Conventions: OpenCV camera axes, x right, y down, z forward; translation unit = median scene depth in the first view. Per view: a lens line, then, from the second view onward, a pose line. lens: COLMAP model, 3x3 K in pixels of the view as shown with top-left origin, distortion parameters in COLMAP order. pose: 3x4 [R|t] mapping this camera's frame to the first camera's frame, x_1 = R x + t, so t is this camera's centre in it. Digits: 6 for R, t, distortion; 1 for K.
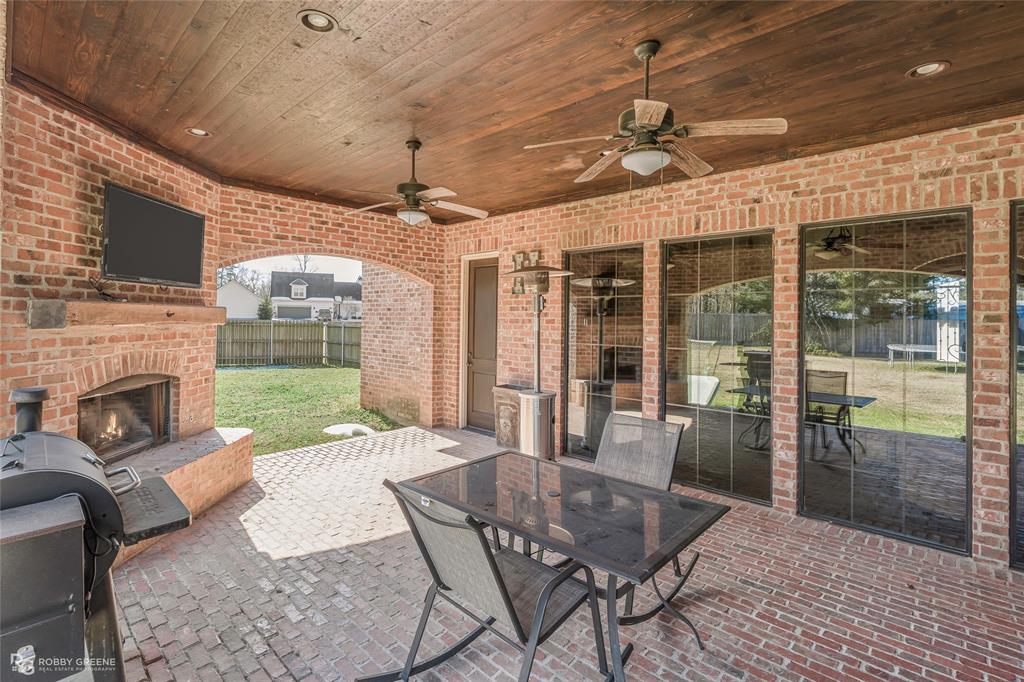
lens RADIAL K [[480.0, 0, 514.9], [0, 480.0, 320.5], [0, 0, 1]] dist [-0.001664, -0.000377]
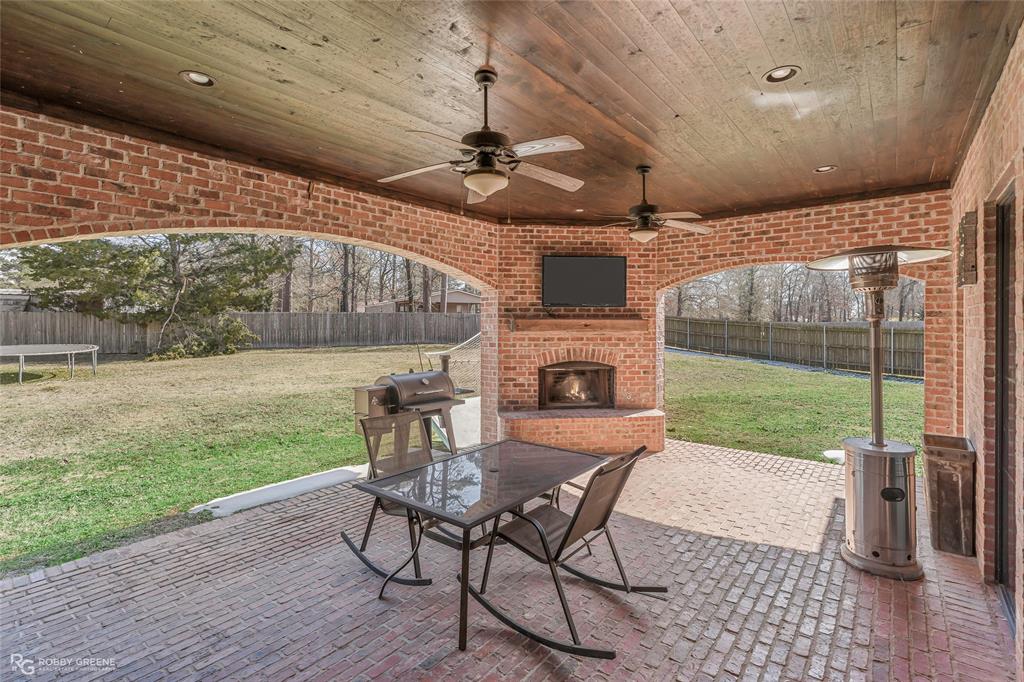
lens RADIAL K [[480.0, 0, 514.9], [0, 480.0, 320.5], [0, 0, 1]] dist [-0.001664, -0.000377]
pose [[0.077207, -0.012747, -0.996934, 0.864788], [-0.004867, 0.999902, -0.013162, -0.006005], [0.997003, 0.005868, 0.077137, 0.632964]]
